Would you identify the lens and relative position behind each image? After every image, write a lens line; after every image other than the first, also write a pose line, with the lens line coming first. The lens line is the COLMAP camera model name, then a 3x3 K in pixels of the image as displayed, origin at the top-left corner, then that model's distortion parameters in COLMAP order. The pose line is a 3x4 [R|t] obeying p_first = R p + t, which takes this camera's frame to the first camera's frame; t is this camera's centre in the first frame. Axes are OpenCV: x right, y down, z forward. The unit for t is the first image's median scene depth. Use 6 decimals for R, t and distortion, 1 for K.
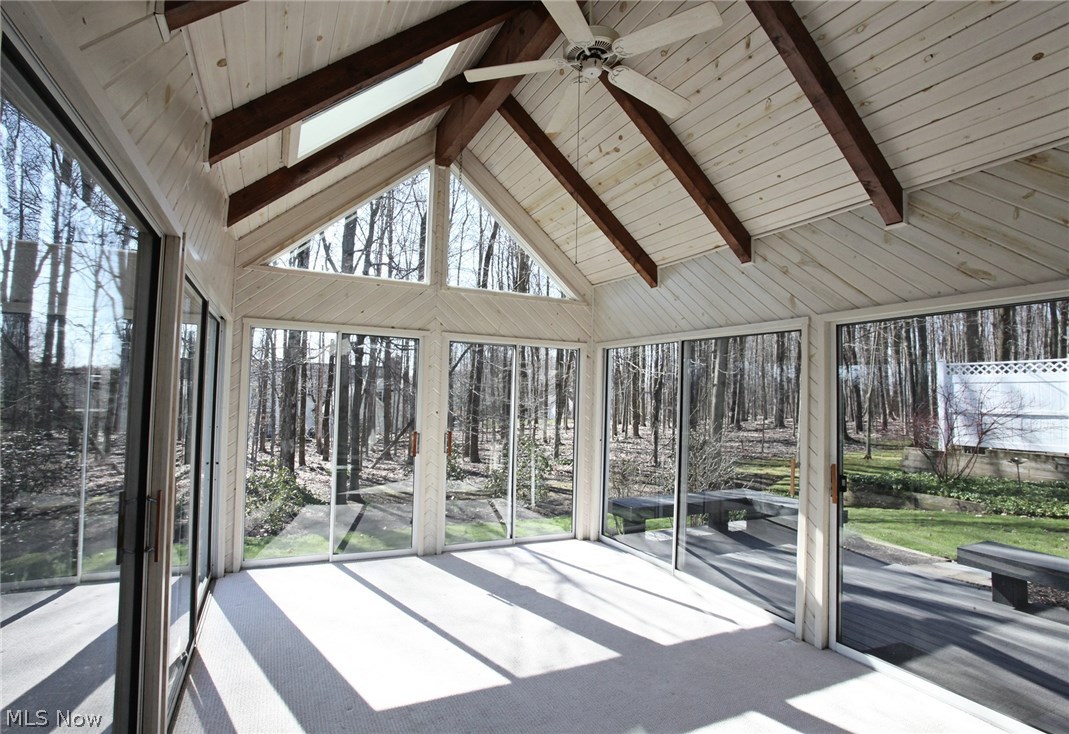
lens RADIAL K [[551.6, 0, 534.5], [0, 551.6, 367.0], [0, 0, 1]] dist [-0.071814, 0.037619]
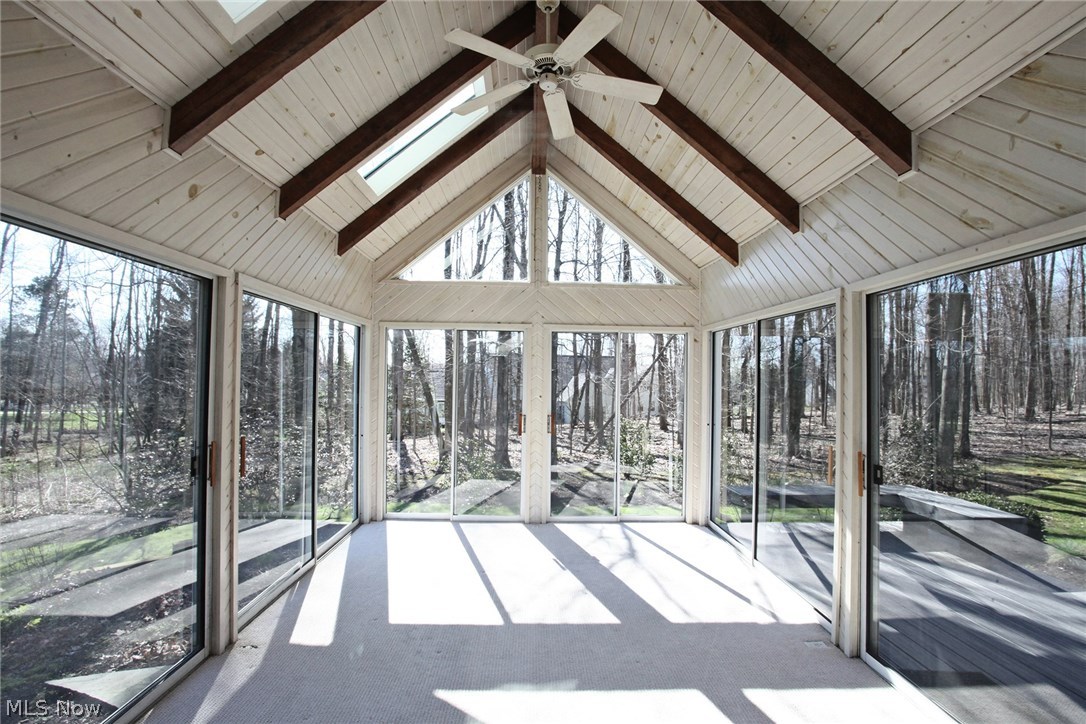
lens RADIAL K [[549.1, 0, 543.0], [0, 549.1, 362.0], [0, 0, 1]] dist [-0.071096, 0.040243]
pose [[0.912422, -0.027205, -0.408346, 0.393509], [0.032183, 0.999468, 0.005325, 0.009517], [0.407984, -0.018000, 0.912812, -0.016767]]
